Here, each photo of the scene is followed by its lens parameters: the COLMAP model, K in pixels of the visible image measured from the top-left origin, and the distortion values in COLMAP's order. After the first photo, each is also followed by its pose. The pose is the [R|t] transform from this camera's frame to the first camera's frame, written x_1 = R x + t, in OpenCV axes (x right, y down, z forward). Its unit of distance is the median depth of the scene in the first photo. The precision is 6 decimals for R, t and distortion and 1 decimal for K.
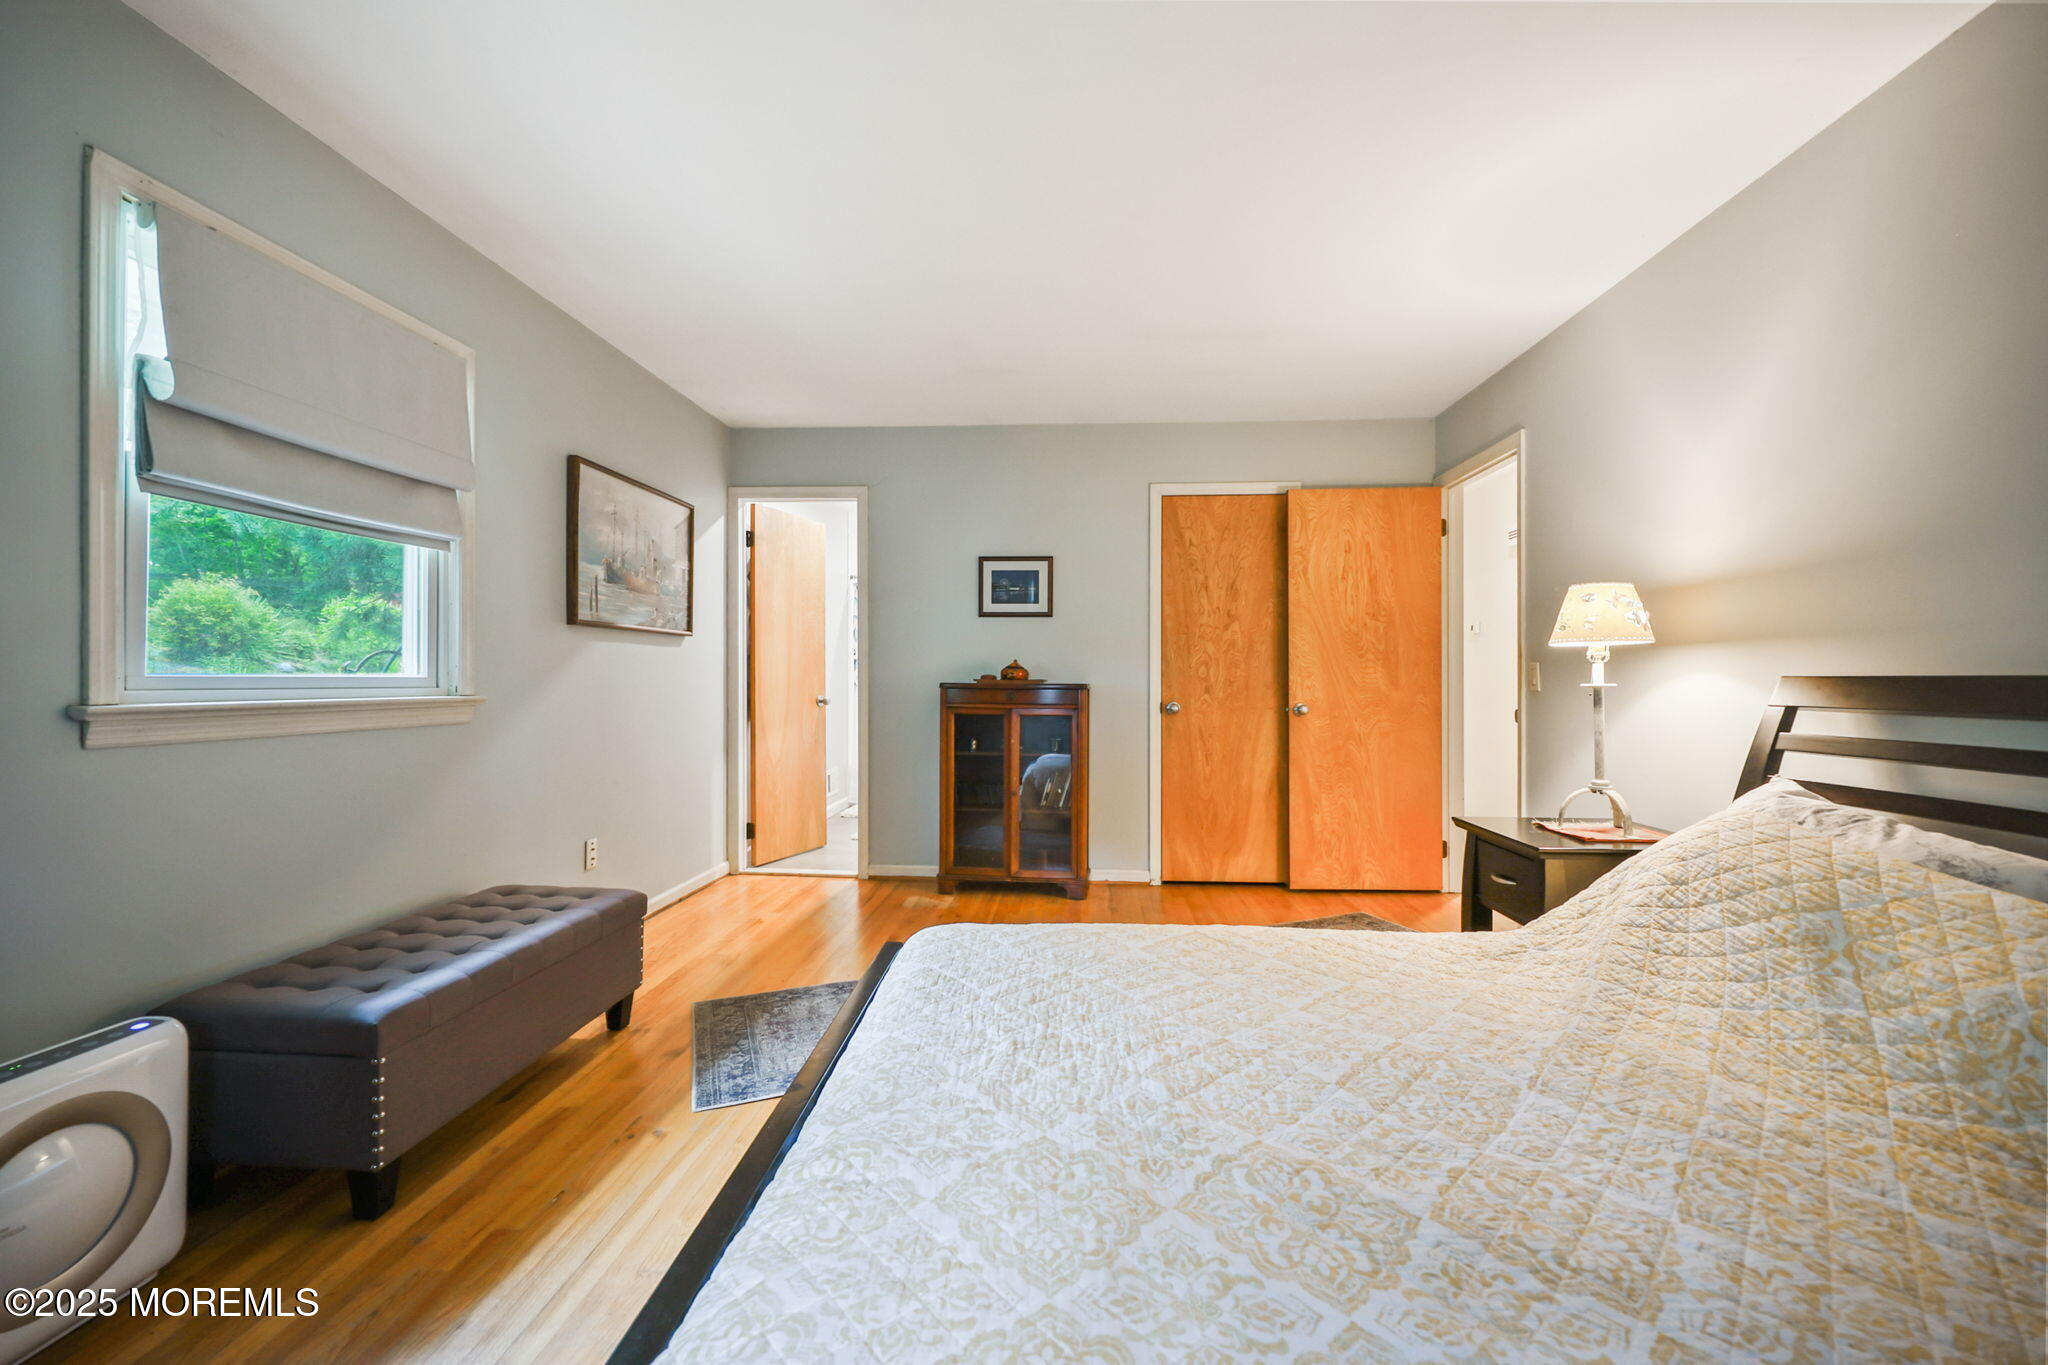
lens RADIAL K [[832.0, 0, 1027.4], [0, 832.0, 680.3], [0, 0, 1]] dist [0.000524, -0.000344]
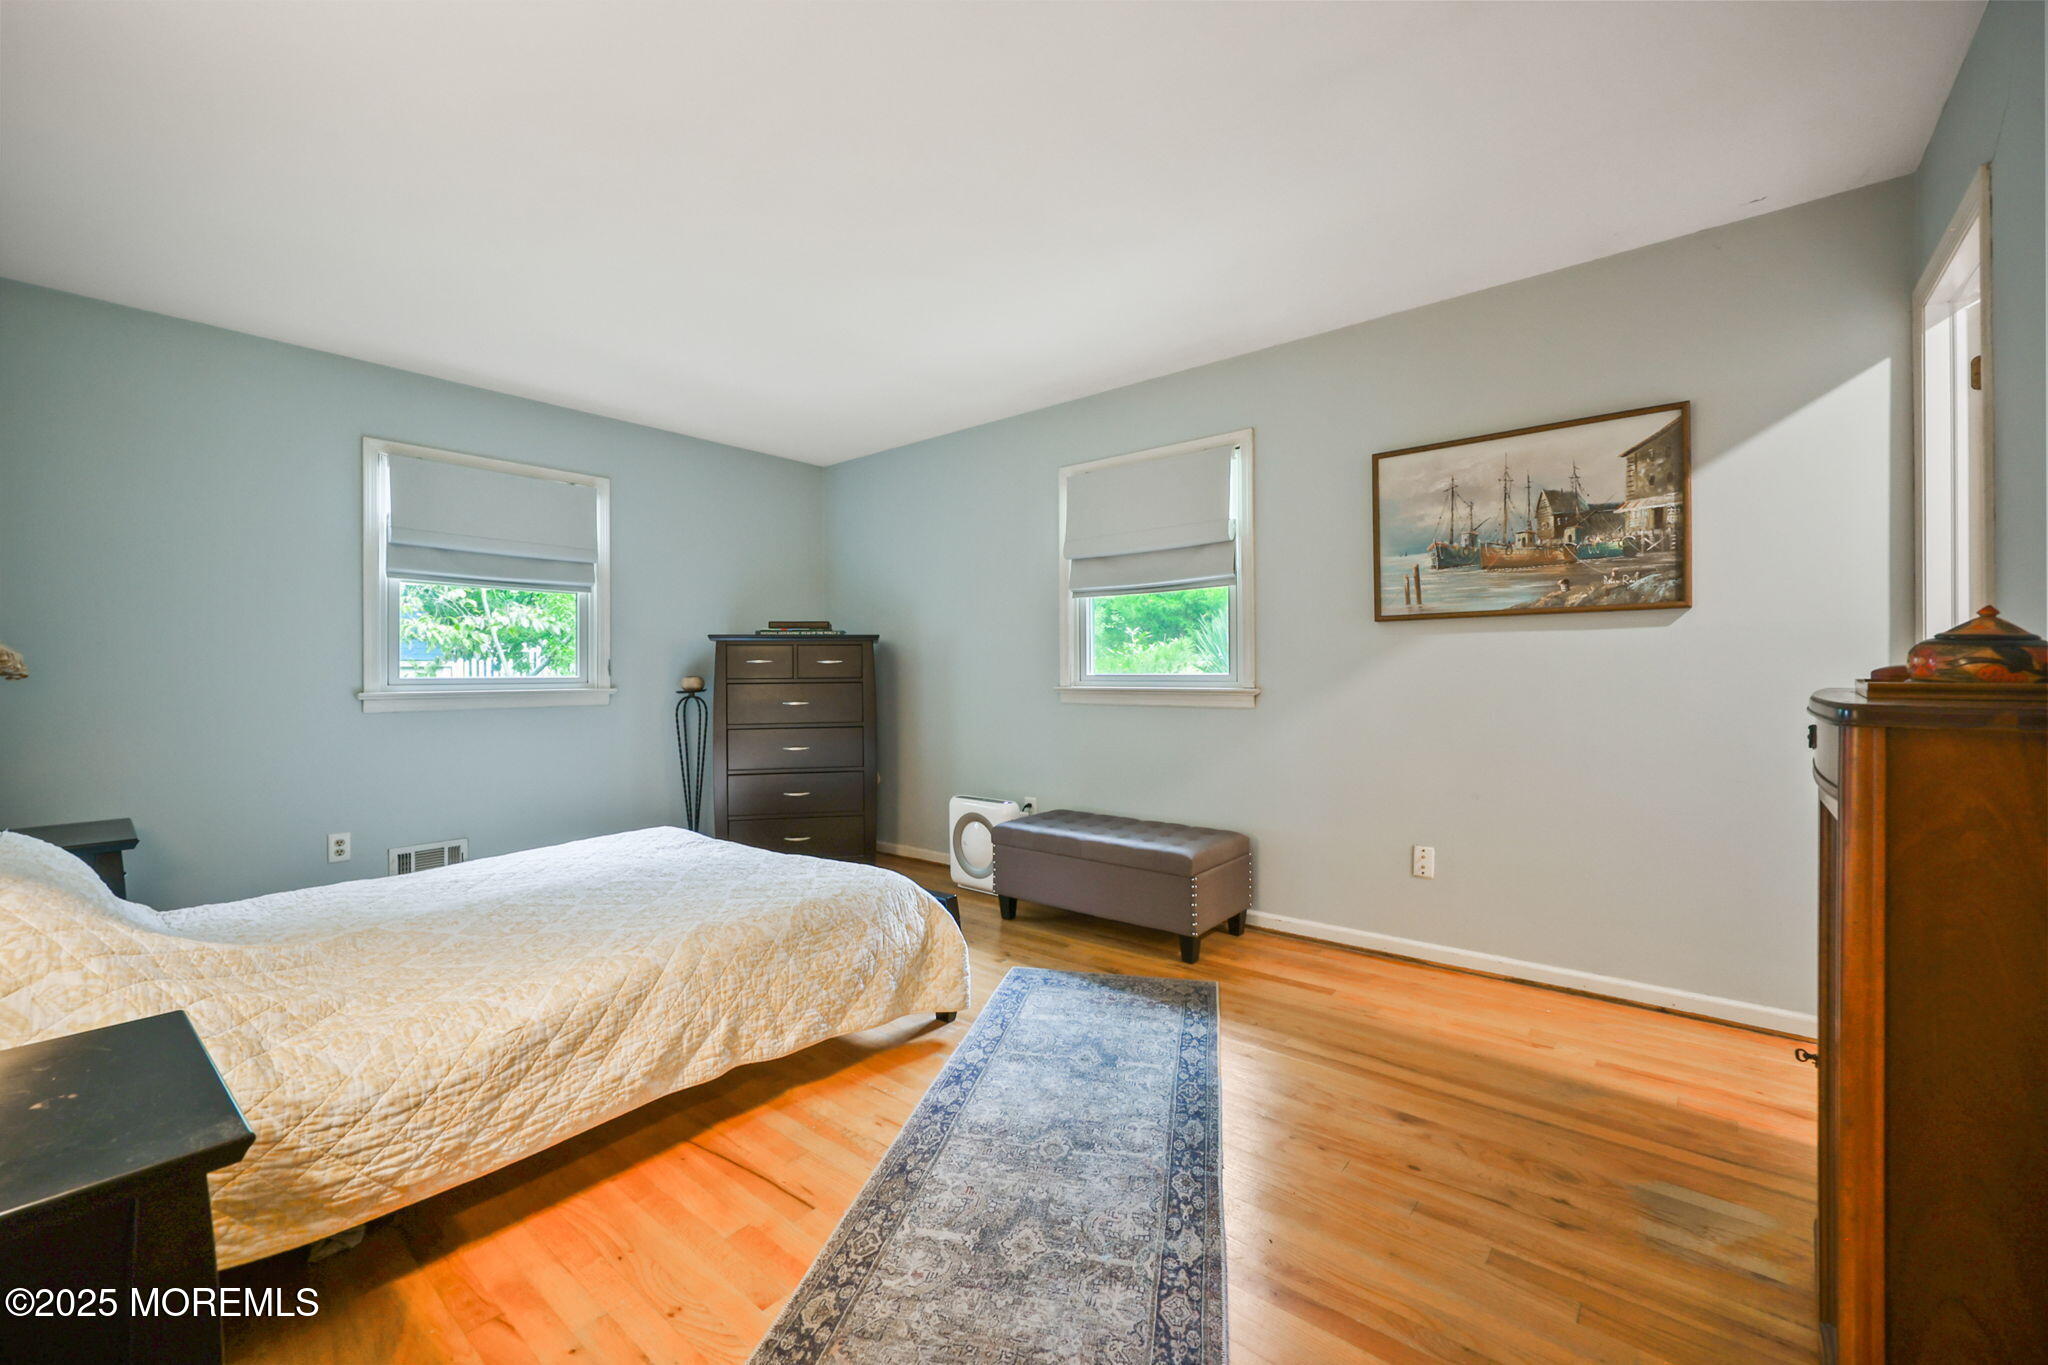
lens RADIAL K [[832.0, 0, 1027.4], [0, 832.0, 680.3], [0, 0, 1]] dist [0.000524, -0.000344]
pose [[-0.583397, 0.006914, -0.812157, 0.507987], [0.003599, 0.999976, 0.005927, -0.003607], [0.812179, 0.000534, -0.583408, 1.210305]]
